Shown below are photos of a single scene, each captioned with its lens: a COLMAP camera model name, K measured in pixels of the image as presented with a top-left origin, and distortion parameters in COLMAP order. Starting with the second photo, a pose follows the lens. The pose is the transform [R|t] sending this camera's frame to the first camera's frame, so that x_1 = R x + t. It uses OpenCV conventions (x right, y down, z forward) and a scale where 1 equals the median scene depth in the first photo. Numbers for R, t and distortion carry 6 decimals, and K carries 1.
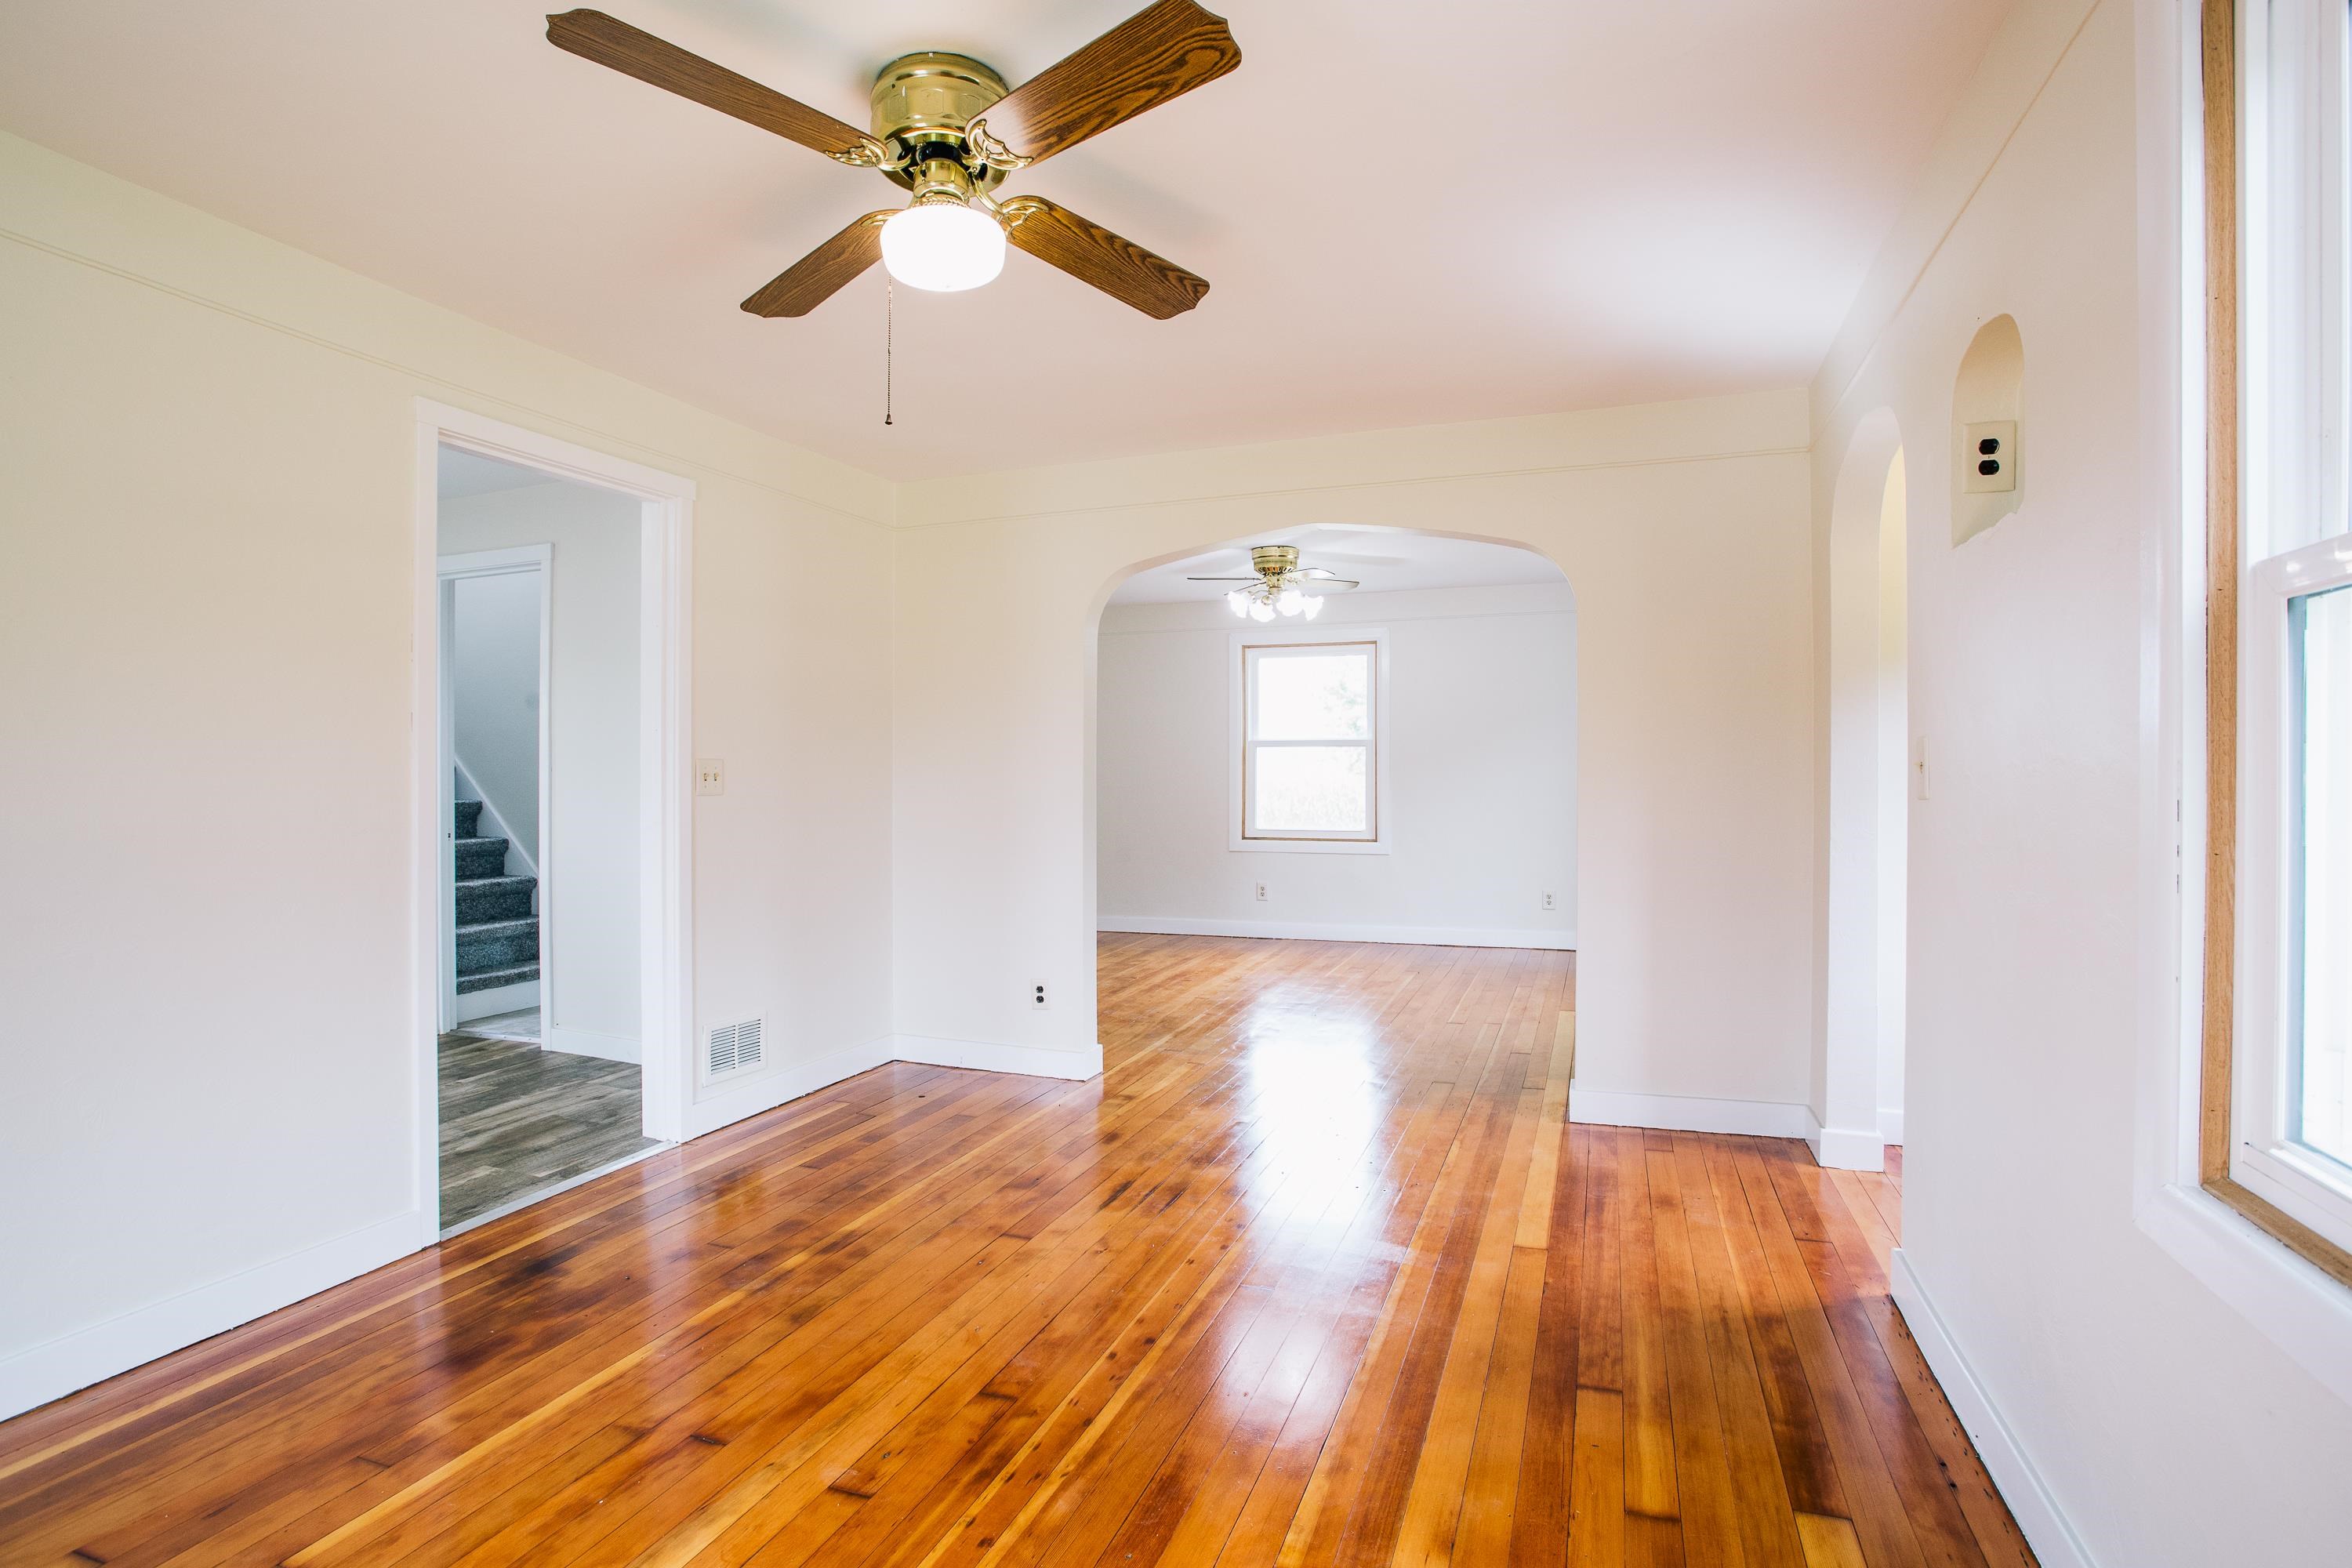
lens RADIAL K [[1174.8, 0, 1180.5], [0, 1174.8, 775.5], [0, 0, 1]] dist [-0.080828, 0.036341]
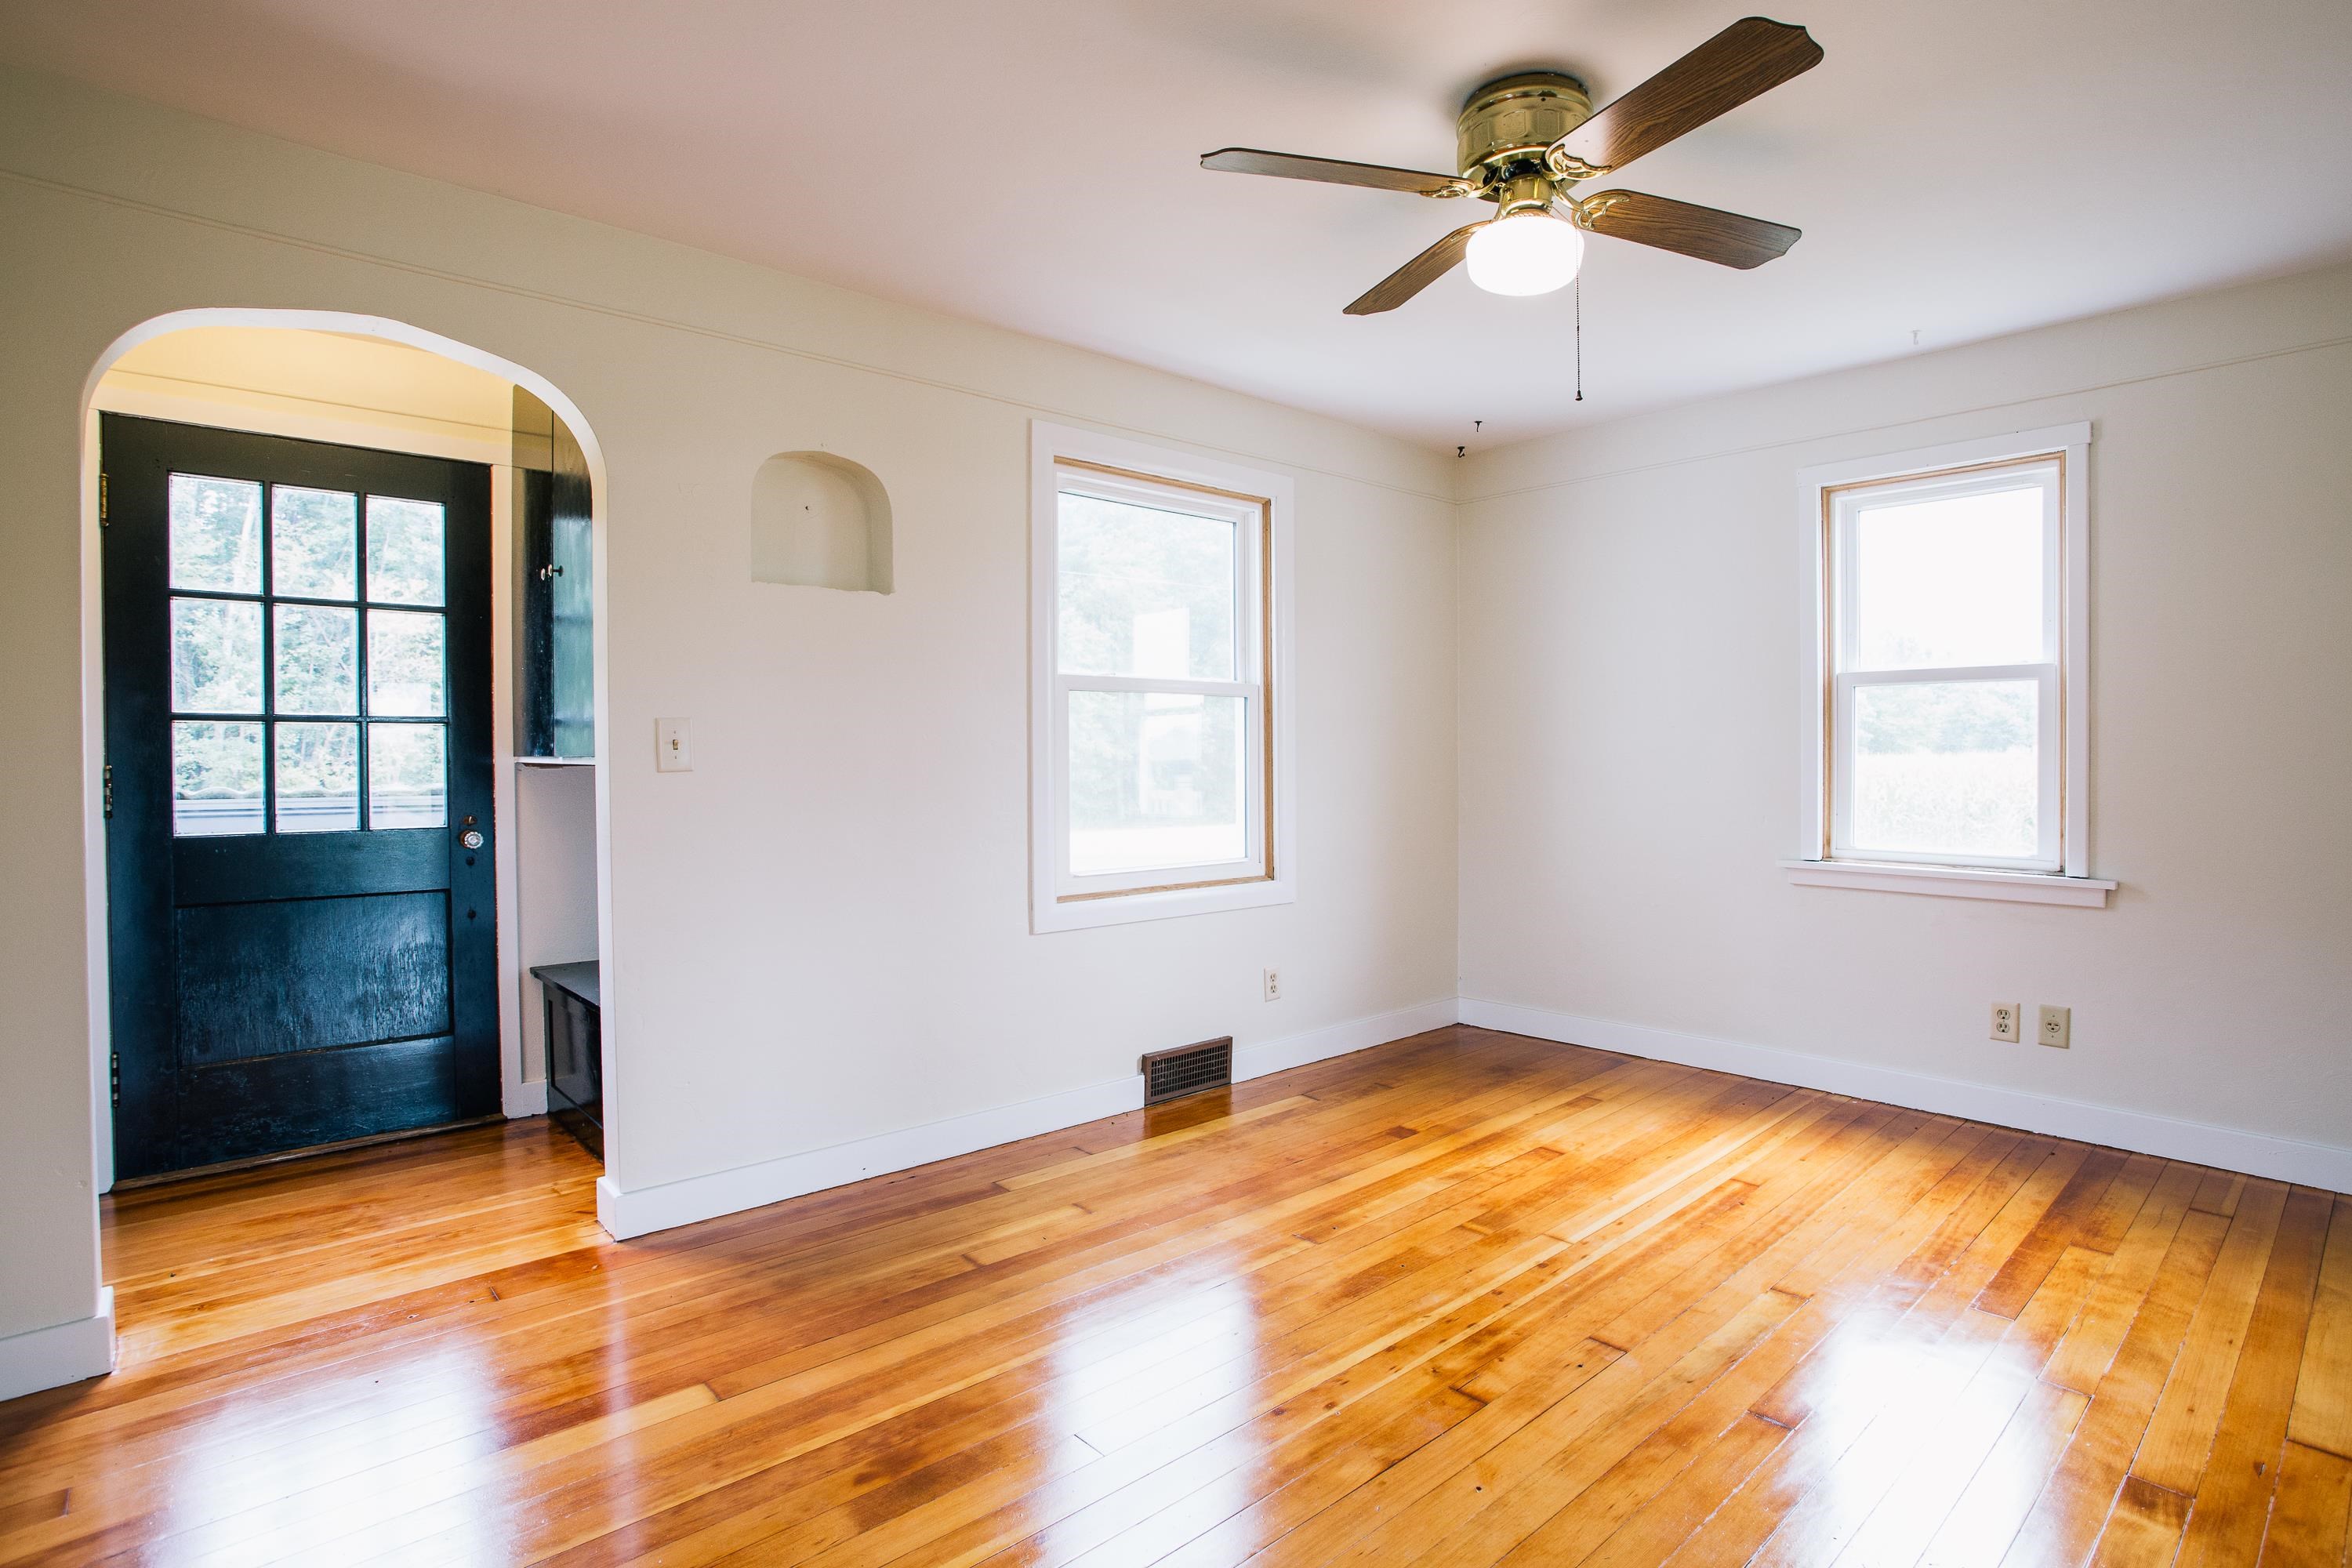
lens RADIAL K [[1174.8, 0, 1180.5], [0, 1174.8, 775.5], [0, 0, 1]] dist [-0.080828, 0.036341]
pose [[-0.884272, -0.001602, 0.466969, -0.401554], [0.008513, 0.999773, 0.019551, 0.005038], [-0.466894, 0.021264, -0.884058, 1.994756]]
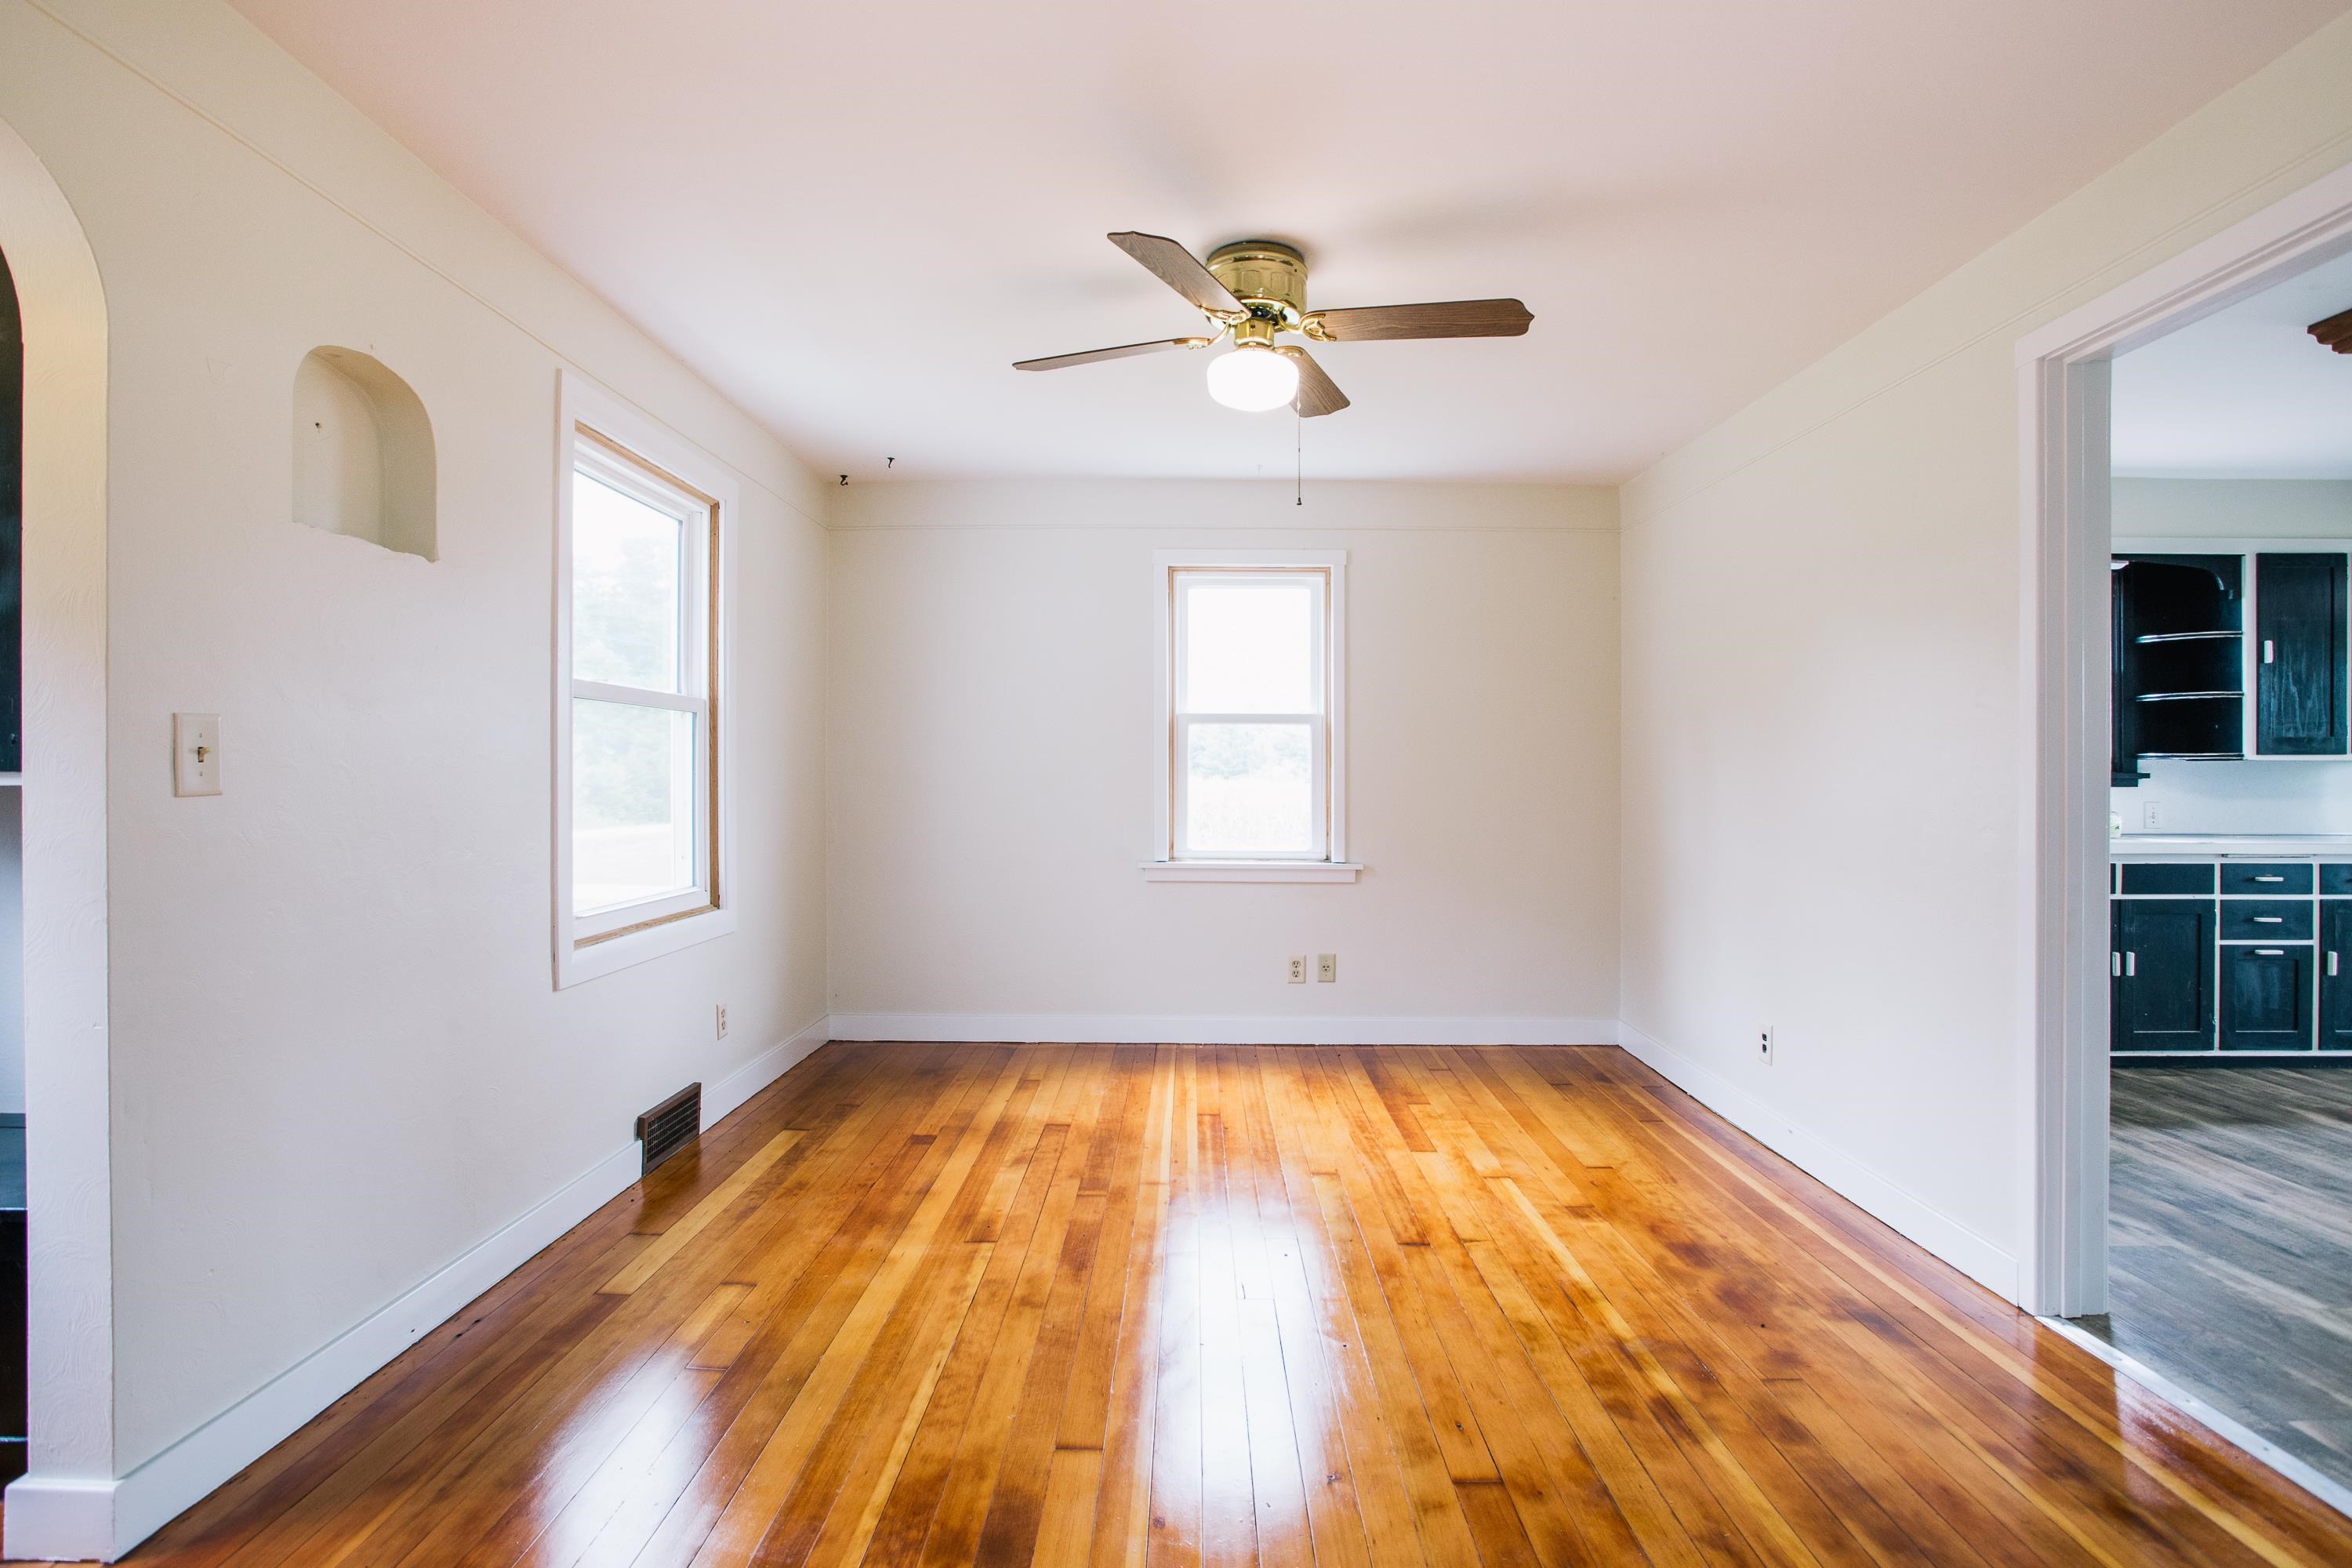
lens RADIAL K [[1174.8, 0, 1180.5], [0, 1174.8, 775.5], [0, 0, 1]] dist [-0.080828, 0.036341]
pose [[-0.941271, 0.000759, -0.337650, 0.317927], [-0.000733, 0.999991, 0.004293, 0.002724], [0.337650, 0.004288, -0.941262, 2.135641]]
